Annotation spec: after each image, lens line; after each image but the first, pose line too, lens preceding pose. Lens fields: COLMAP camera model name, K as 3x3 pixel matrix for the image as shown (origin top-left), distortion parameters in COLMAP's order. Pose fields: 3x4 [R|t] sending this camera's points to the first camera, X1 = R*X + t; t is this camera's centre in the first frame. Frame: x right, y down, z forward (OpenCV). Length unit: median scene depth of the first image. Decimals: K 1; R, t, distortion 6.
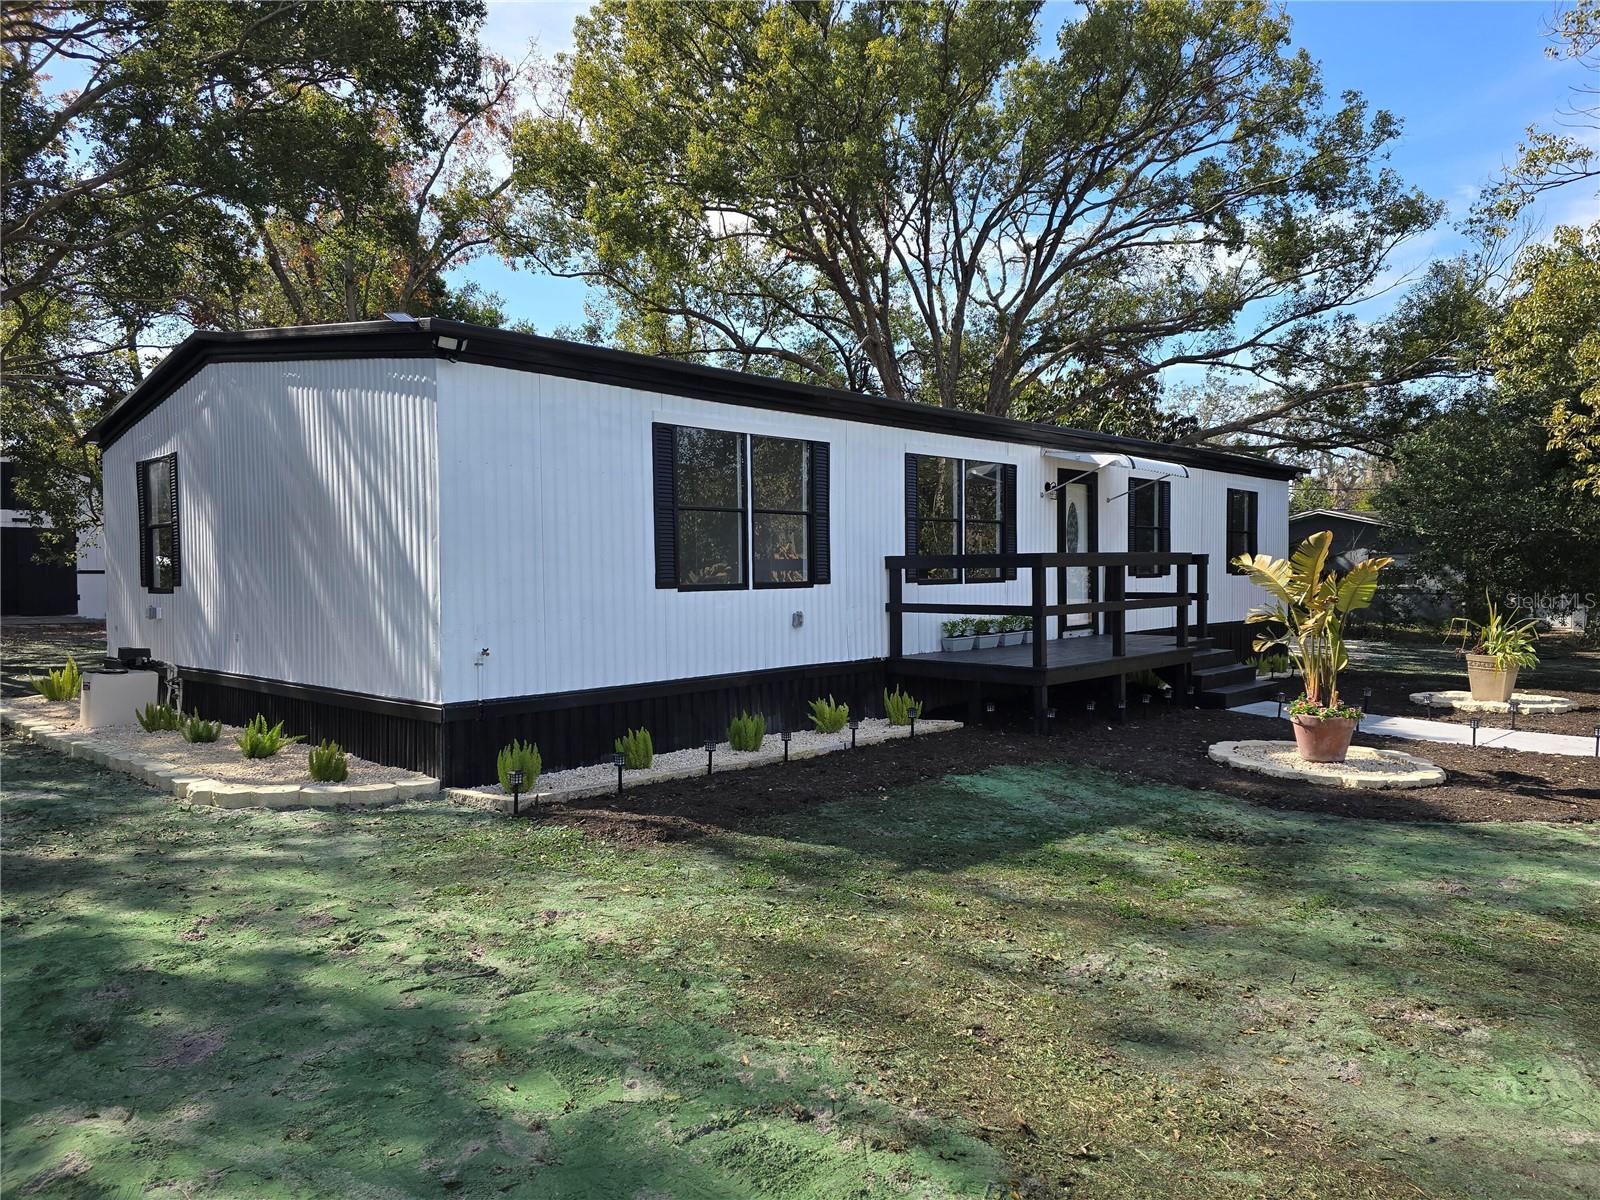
lens RADIAL K [[1076.3, 0, 800.0], [0, 1076.3, 600.0], [0, 0, 1]] dist [0.023873, -0.000354]
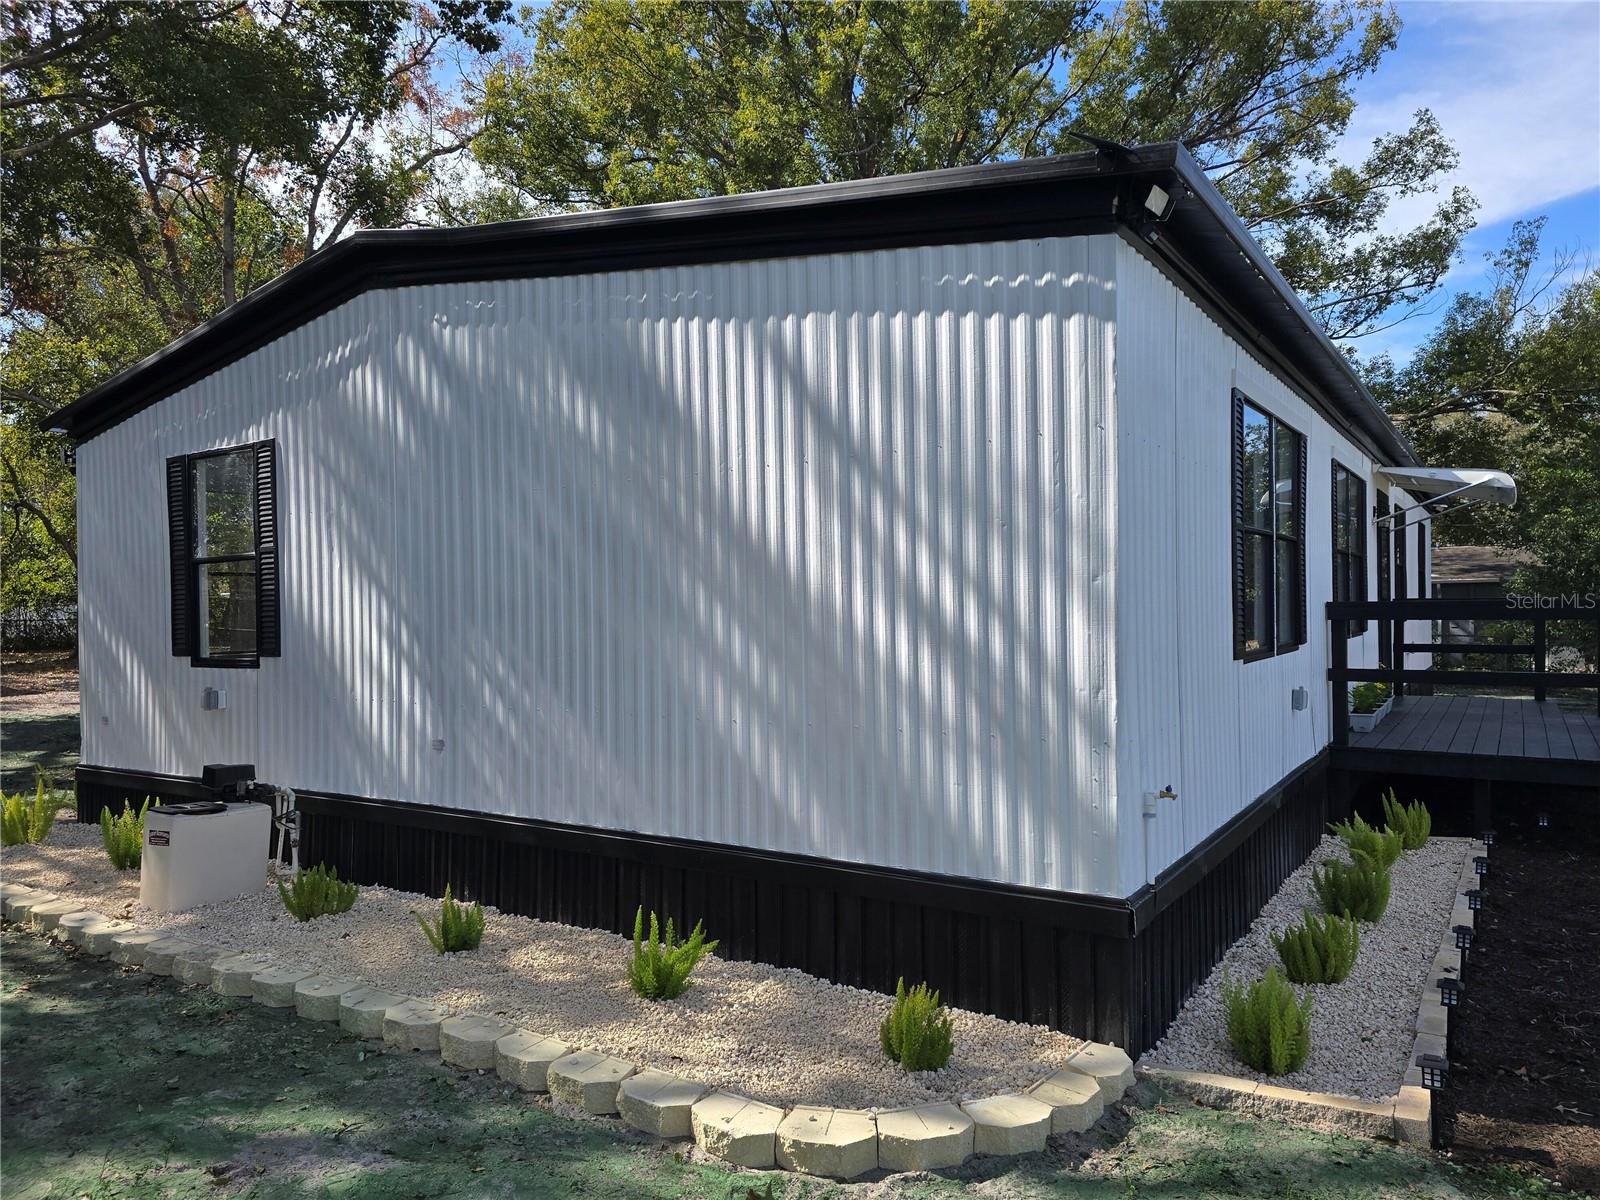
lens RADIAL K [[1113.8, 0, 798.7], [0, 1113.8, 562.5], [0, 0, 1]] dist [0.001844, -0.000684]
pose [[0.985062, 0.003716, 0.172160, -0.385077], [0.008239, 0.997605, -0.068676, -0.019468], [-0.172003, 0.069069, 0.982672, 0.324396]]
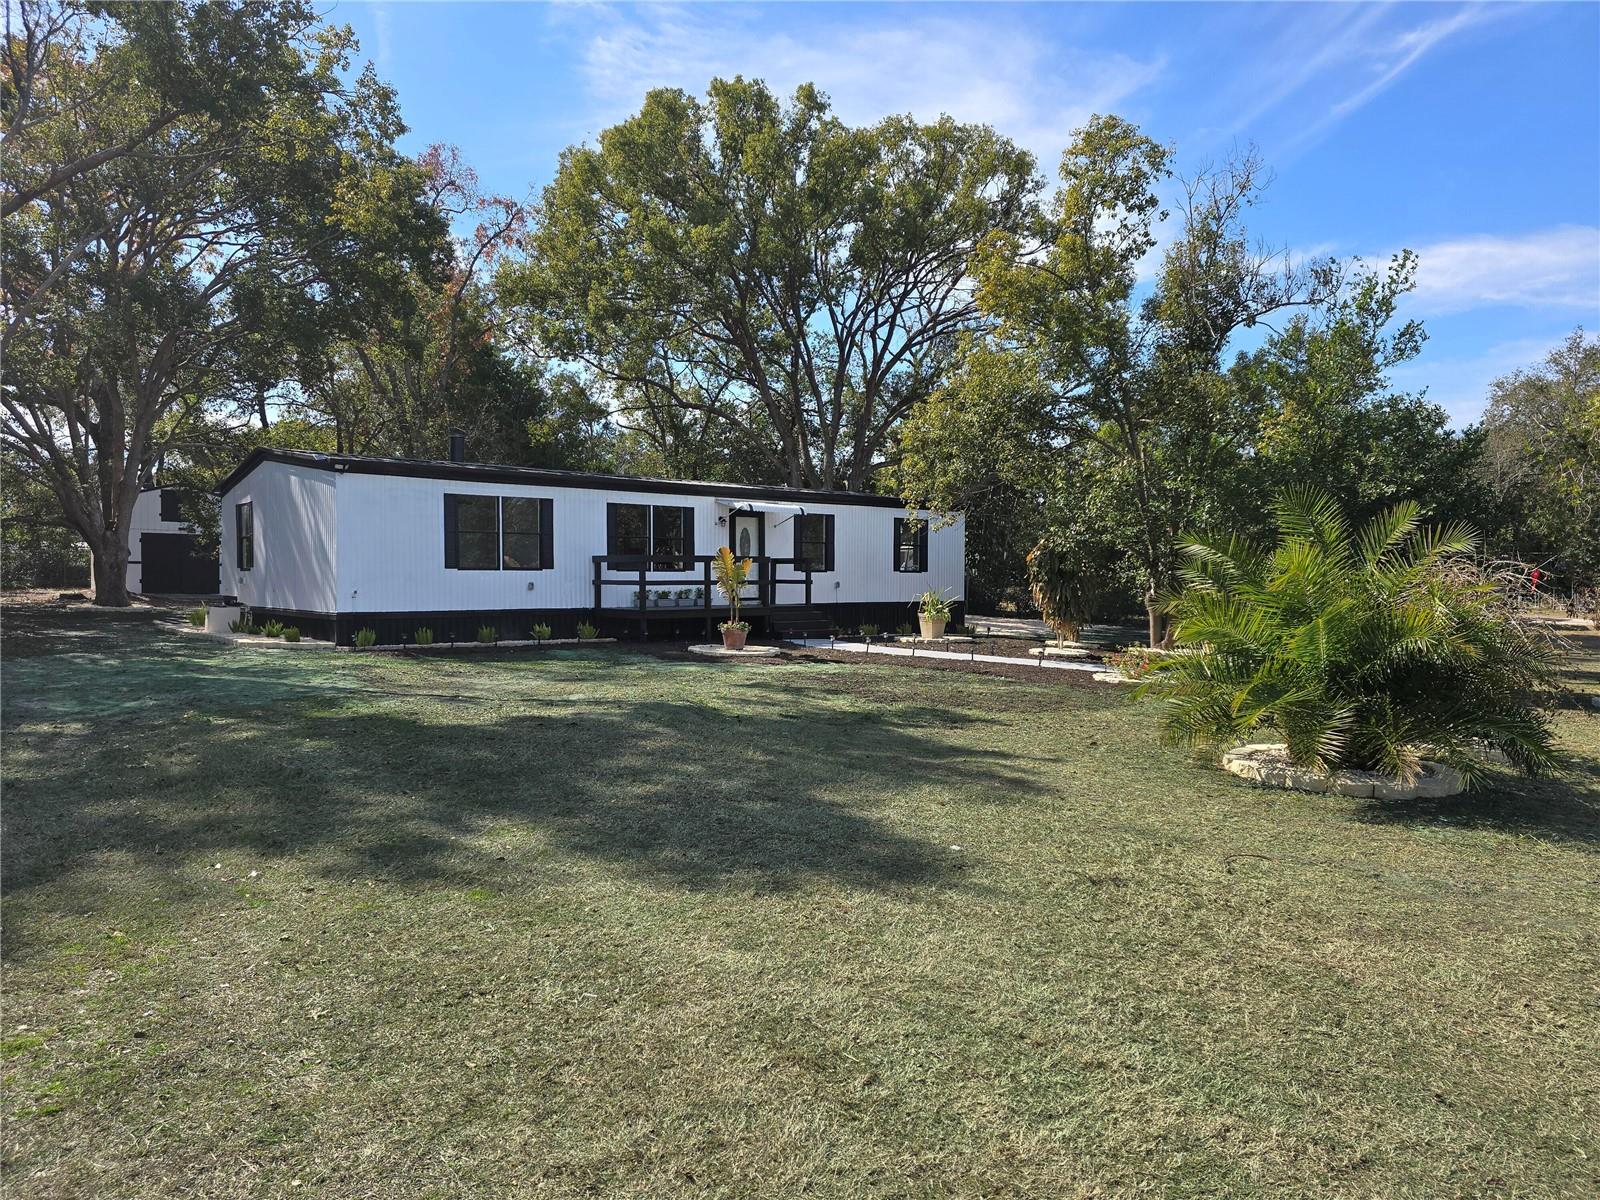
lens RADIAL K [[1076.3, 0, 800.0], [0, 1076.3, 600.0], [0, 0, 1]] dist [0.023873, -0.000354]
pose [[0.994060, 0.013906, -0.107939, 0.651104], [-0.014282, 0.999894, -0.002708, 0.039055], [0.107890, 0.004234, 0.994154, -0.882792]]
